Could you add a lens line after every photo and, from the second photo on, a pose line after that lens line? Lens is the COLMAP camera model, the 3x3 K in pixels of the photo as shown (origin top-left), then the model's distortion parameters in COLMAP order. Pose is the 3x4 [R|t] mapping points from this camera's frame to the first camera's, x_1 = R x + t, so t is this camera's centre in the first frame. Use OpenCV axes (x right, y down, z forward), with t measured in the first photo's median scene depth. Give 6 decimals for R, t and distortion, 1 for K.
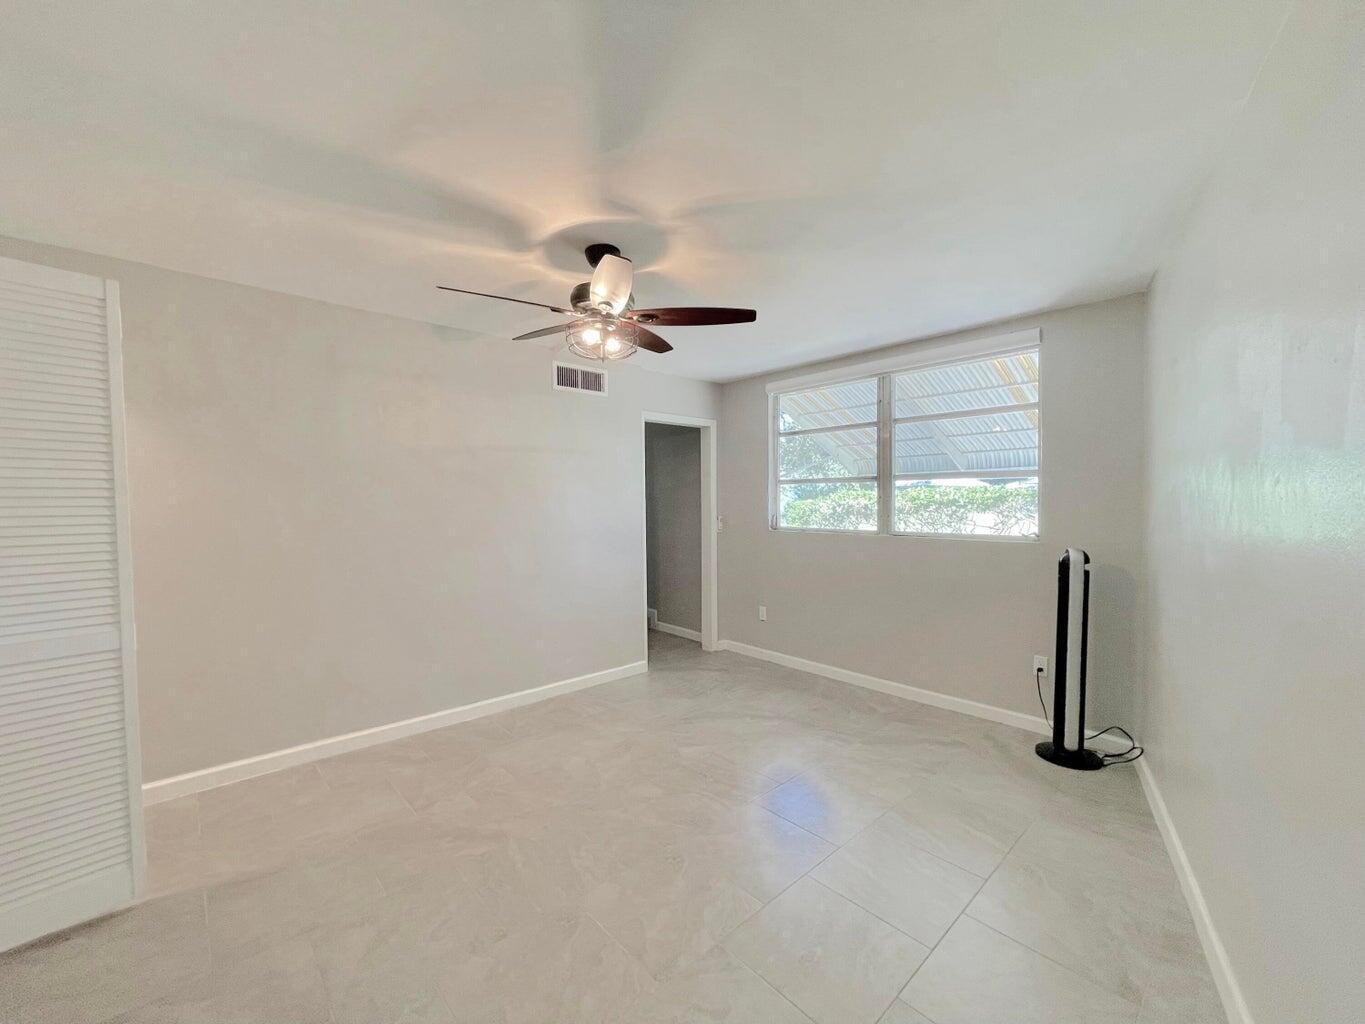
lens RADIAL K [[551.0, 0, 680.9], [0, 551.0, 513.4], [0, 0, 1]] dist [0.004274, 0.000290]
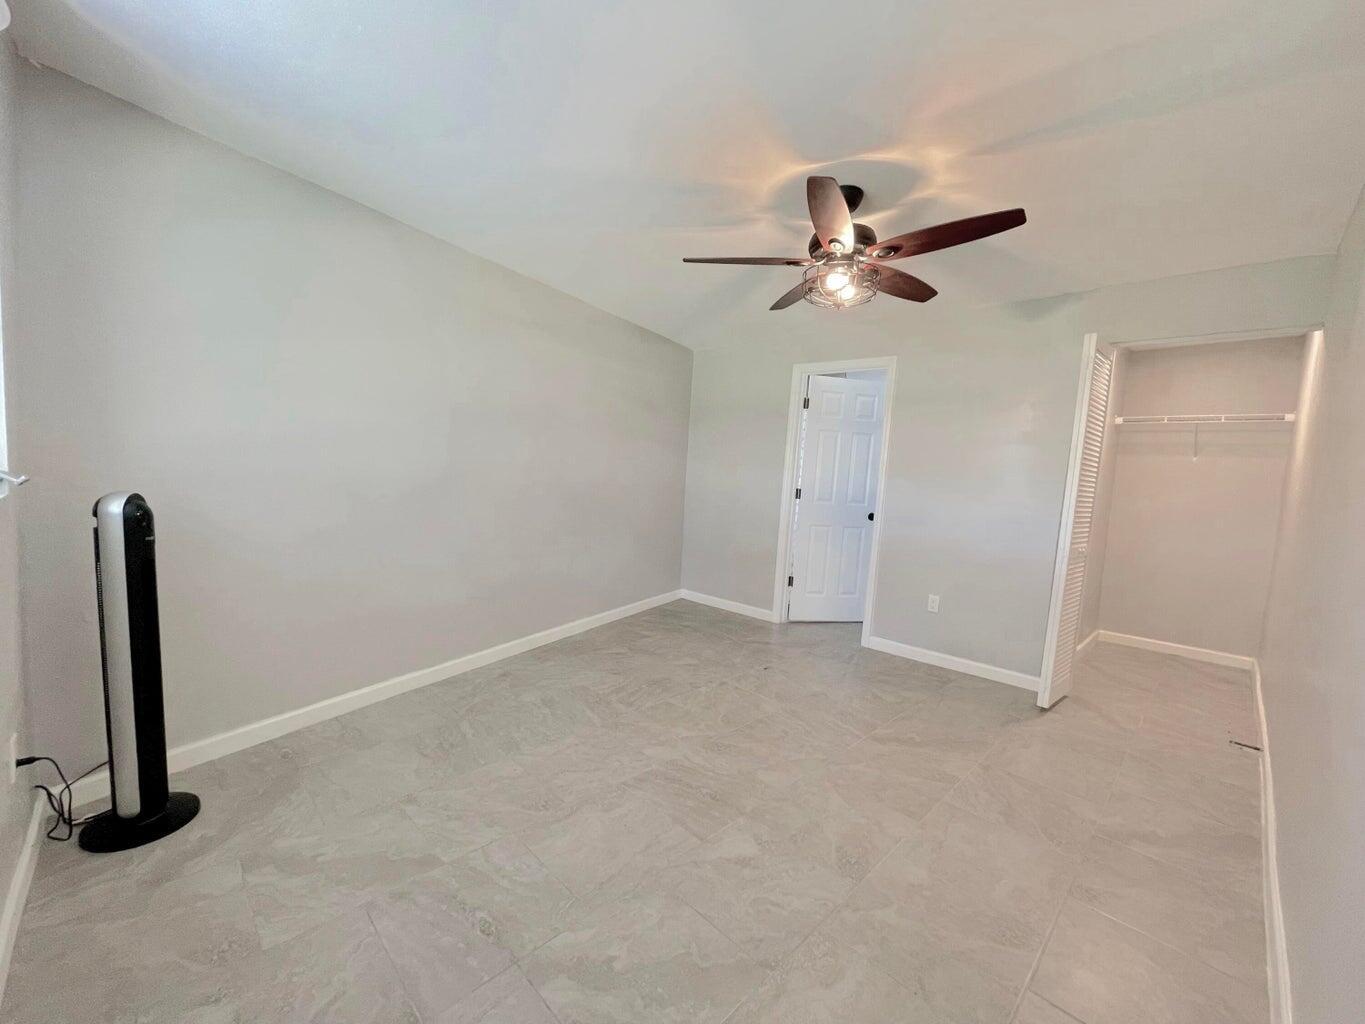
lens RADIAL K [[551.0, 0, 678.3], [0, 551.0, 519.7], [0, 0, 1]] dist [0.004274, 0.000290]
pose [[-0.998480, -0.043483, -0.033880, 0.143592], [-0.047143, 0.992129, 0.116006, -0.006090], [0.028569, 0.117426, -0.992671, 1.833423]]
